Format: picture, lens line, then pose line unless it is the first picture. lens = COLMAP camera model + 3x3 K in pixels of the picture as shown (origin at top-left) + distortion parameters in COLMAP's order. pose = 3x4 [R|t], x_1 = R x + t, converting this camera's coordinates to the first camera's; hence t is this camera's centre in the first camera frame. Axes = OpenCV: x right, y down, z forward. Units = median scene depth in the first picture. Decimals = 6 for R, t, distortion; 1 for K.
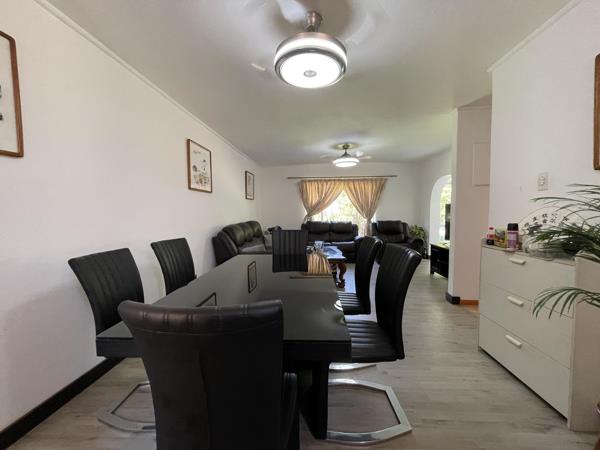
lens RADIAL K [[244.4, 0, 300.0], [0, 244.4, 225.0], [0, 0, 1]] dist [0.000235, -0.000006]
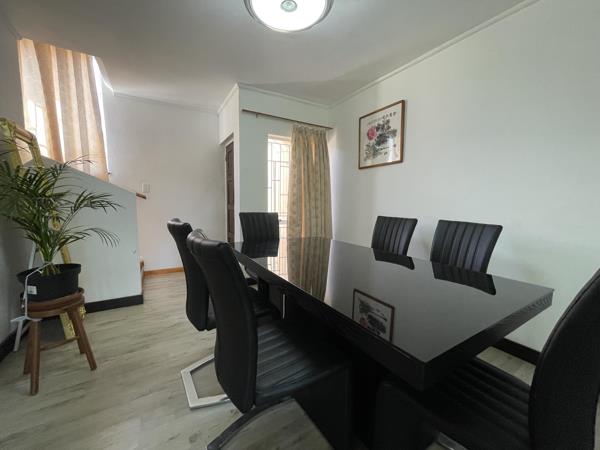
lens RADIAL K [[240.0, 0, 300.0], [0, 240.0, 225.0], [0, 0, 1]] dist [-0.000024, 0.000028]
pose [[-0.823554, 0.058280, -0.564236, 0.170703], [-0.035207, 0.987538, 0.153390, -0.014096], [0.566145, 0.146189, -0.811239, 0.614716]]
